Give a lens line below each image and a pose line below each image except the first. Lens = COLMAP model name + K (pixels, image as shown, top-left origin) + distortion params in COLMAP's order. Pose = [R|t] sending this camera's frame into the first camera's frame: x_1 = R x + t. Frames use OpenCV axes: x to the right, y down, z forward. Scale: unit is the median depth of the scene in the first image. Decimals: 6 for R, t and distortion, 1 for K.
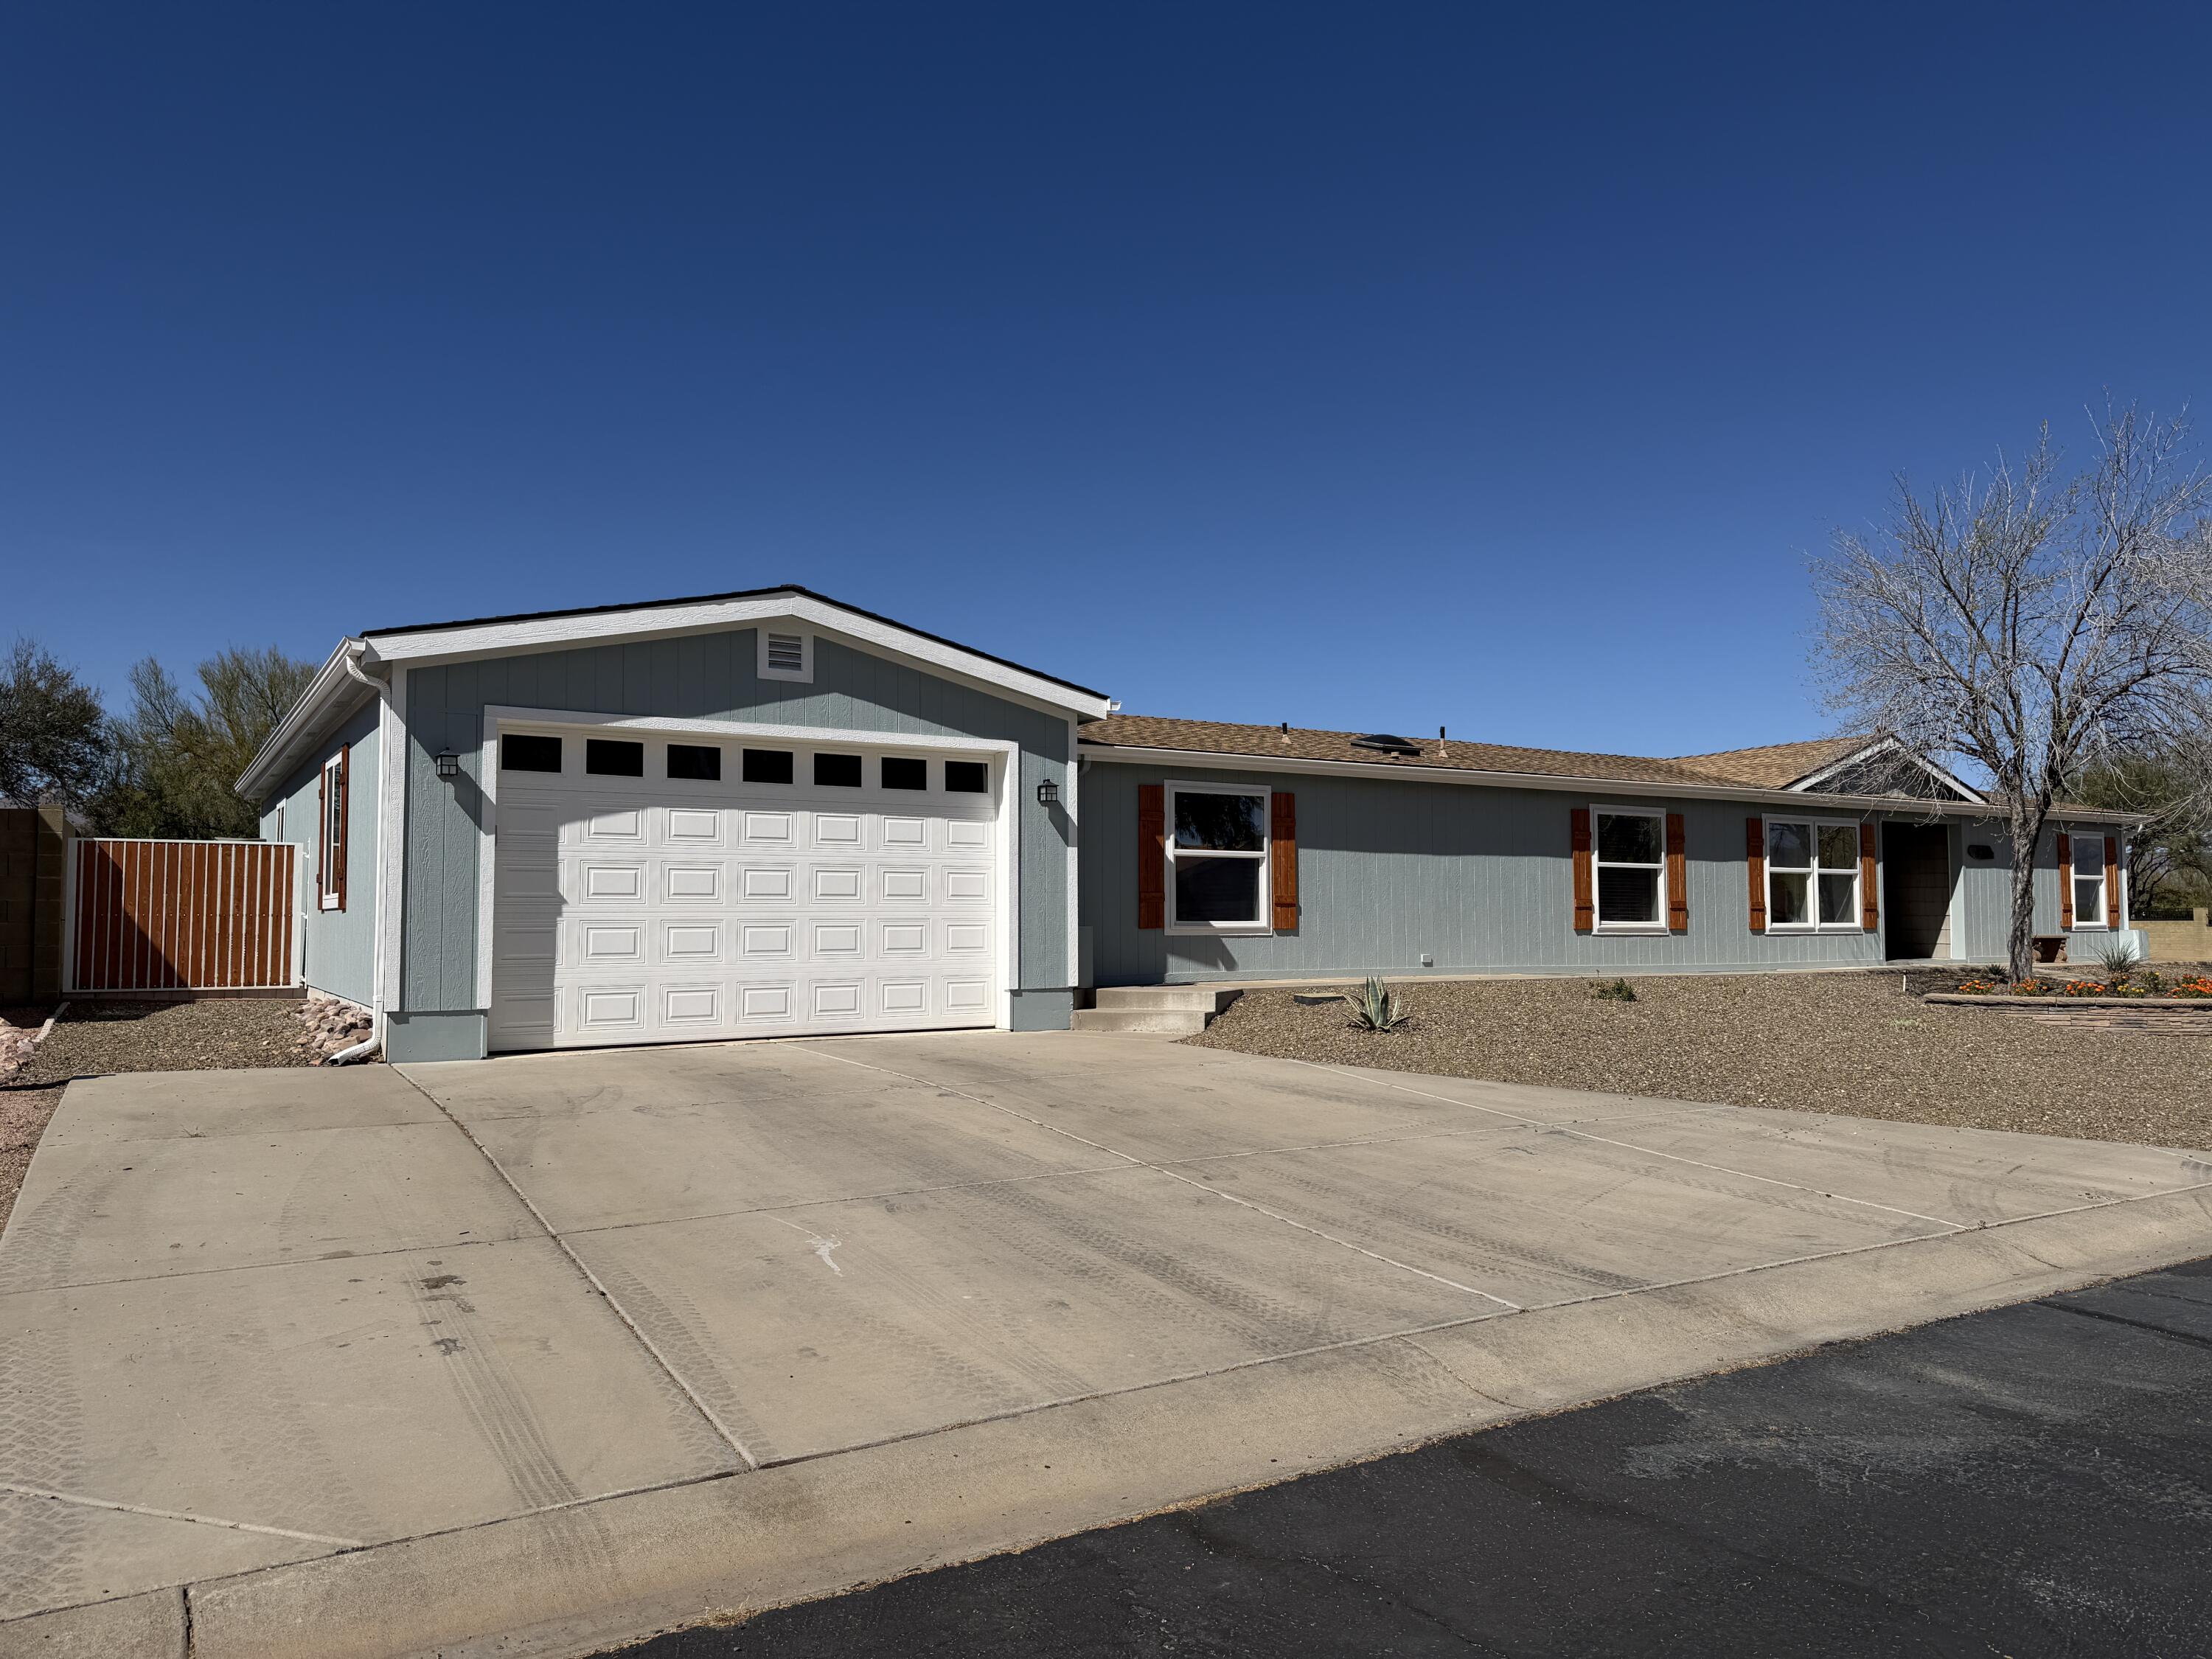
lens RADIAL K [[1552.9, 0, 1141.9], [0, 1552.9, 824.2], [0, 0, 1]] dist [0.215659, -0.328412]
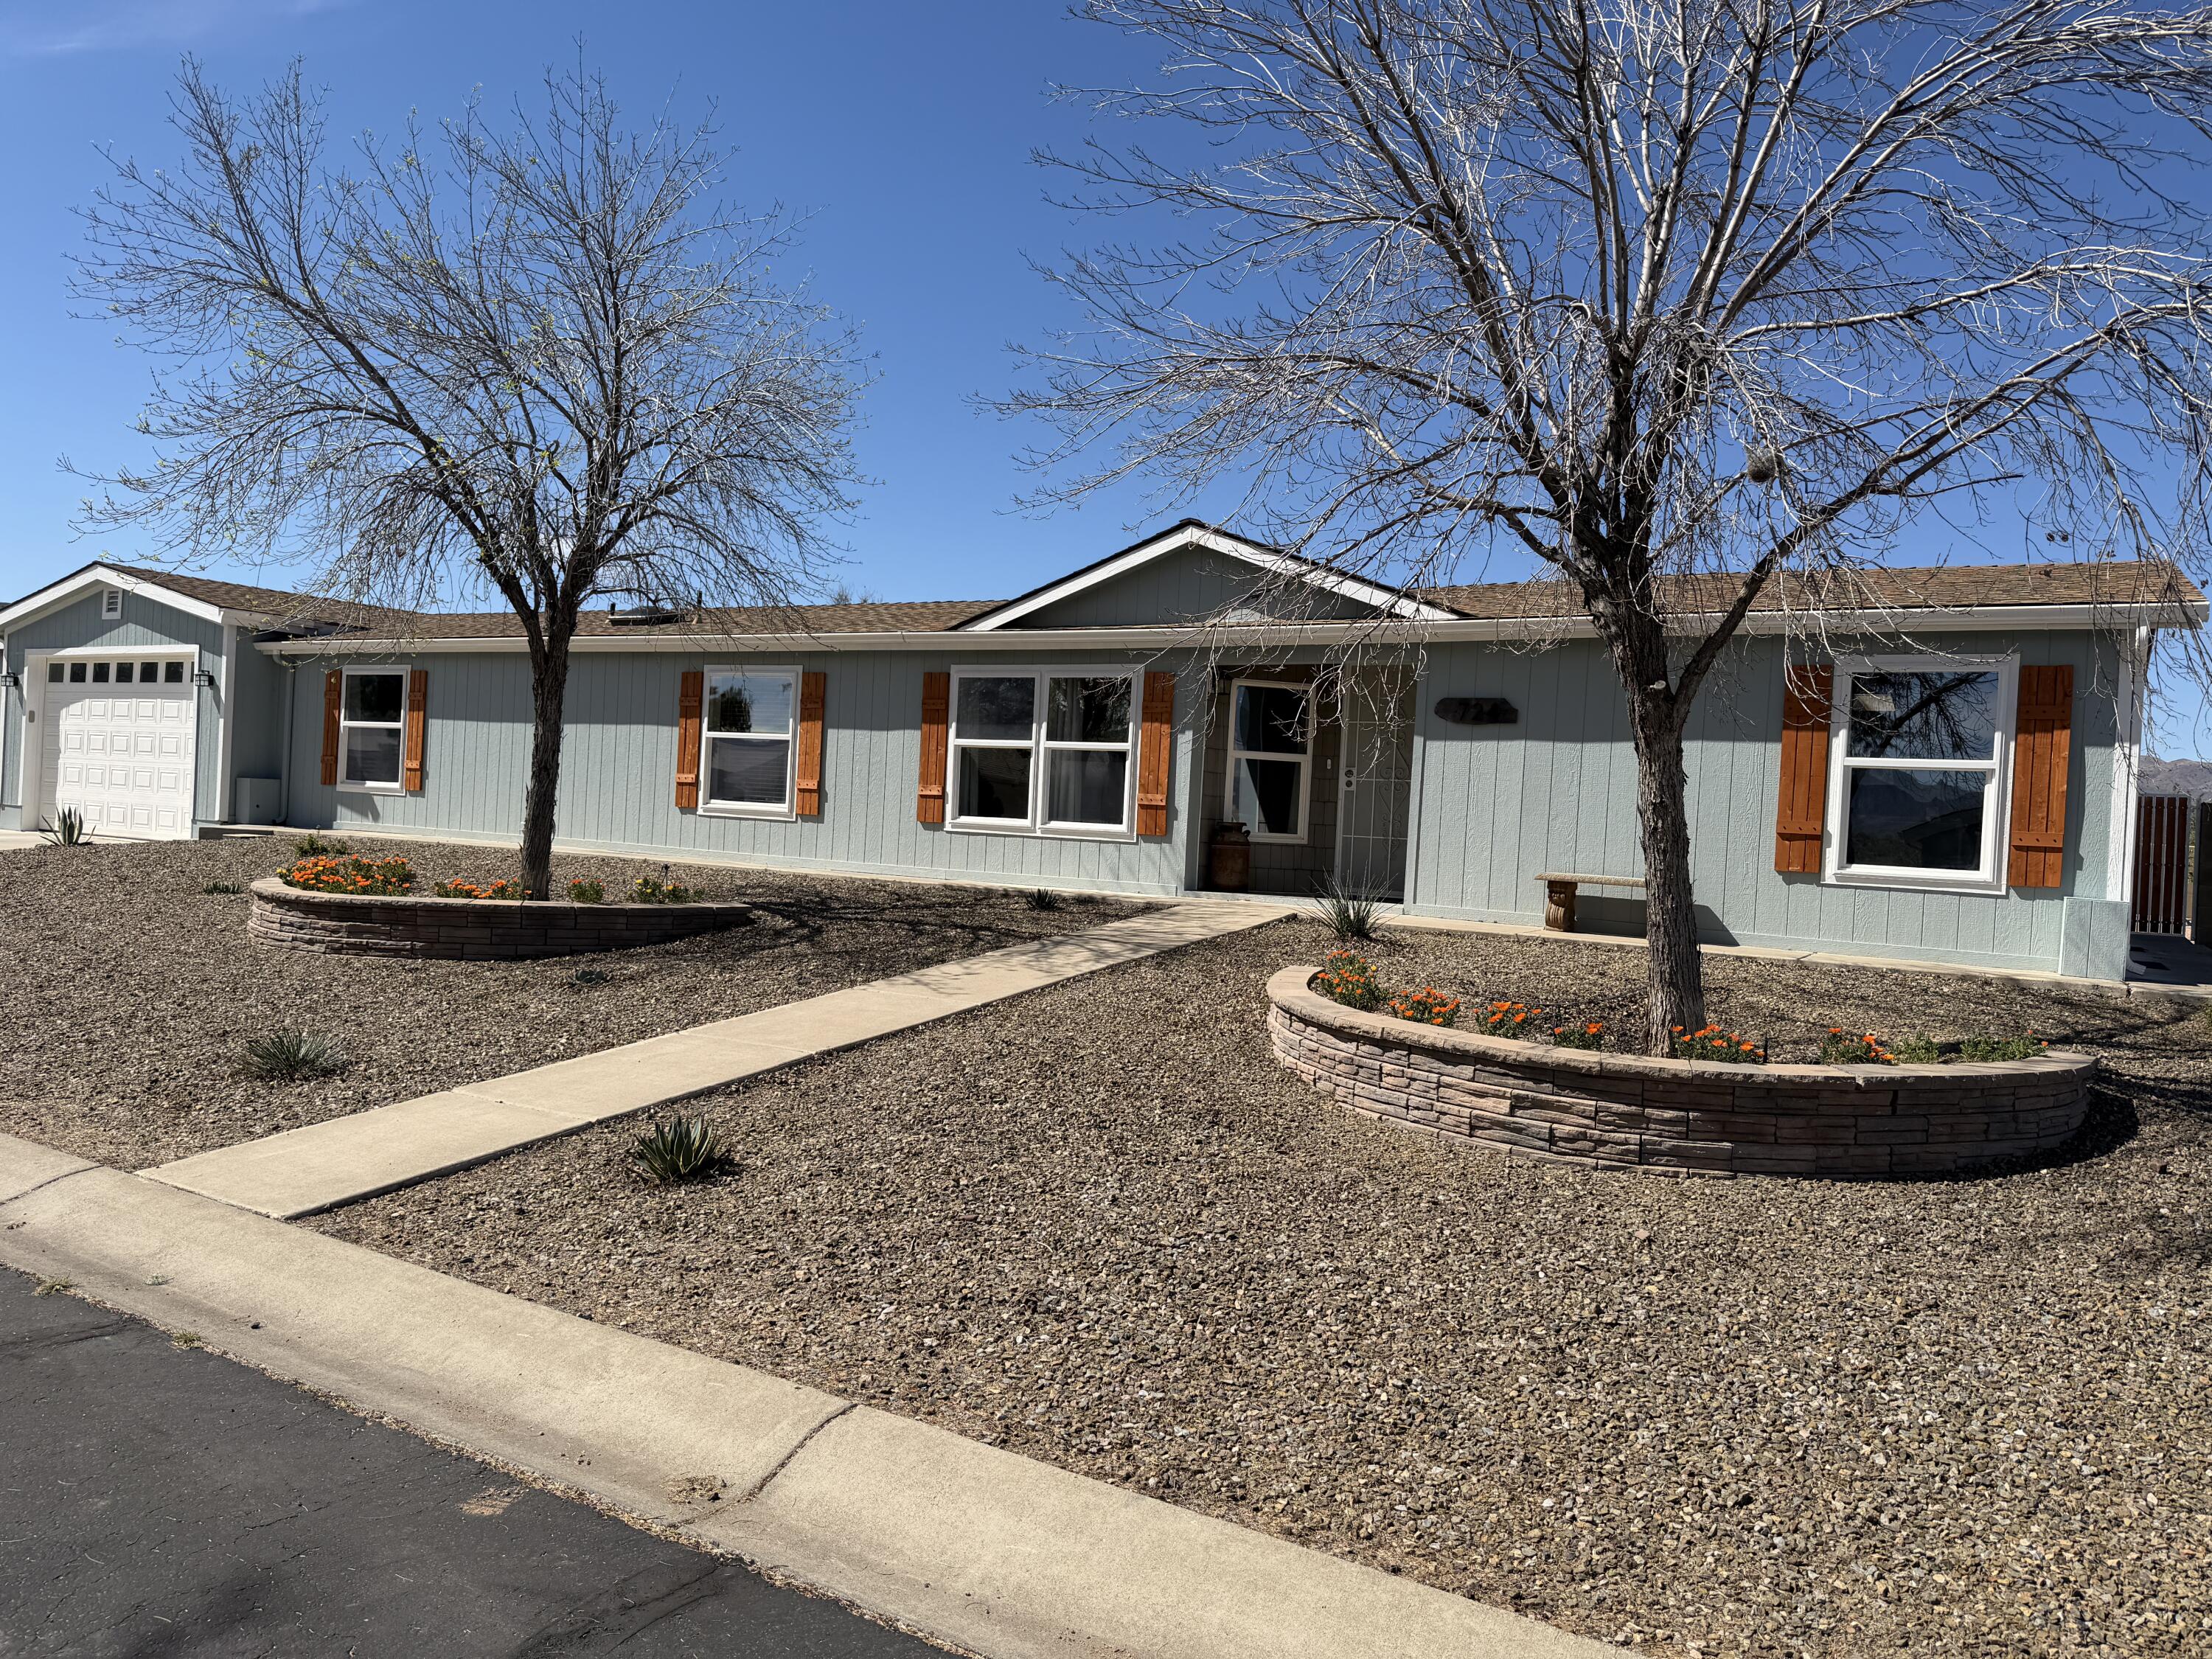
lens RADIAL K [[1653.4, 0, 1067.7], [0, 1653.4, 838.8], [0, 0, 1]] dist [0.116409, -0.136194]
pose [[0.390706, 0.035500, -0.919831, 1.097986], [0.001393, 0.999232, 0.039157, 0.042742], [0.920514, -0.016580, 0.390357, 0.747237]]
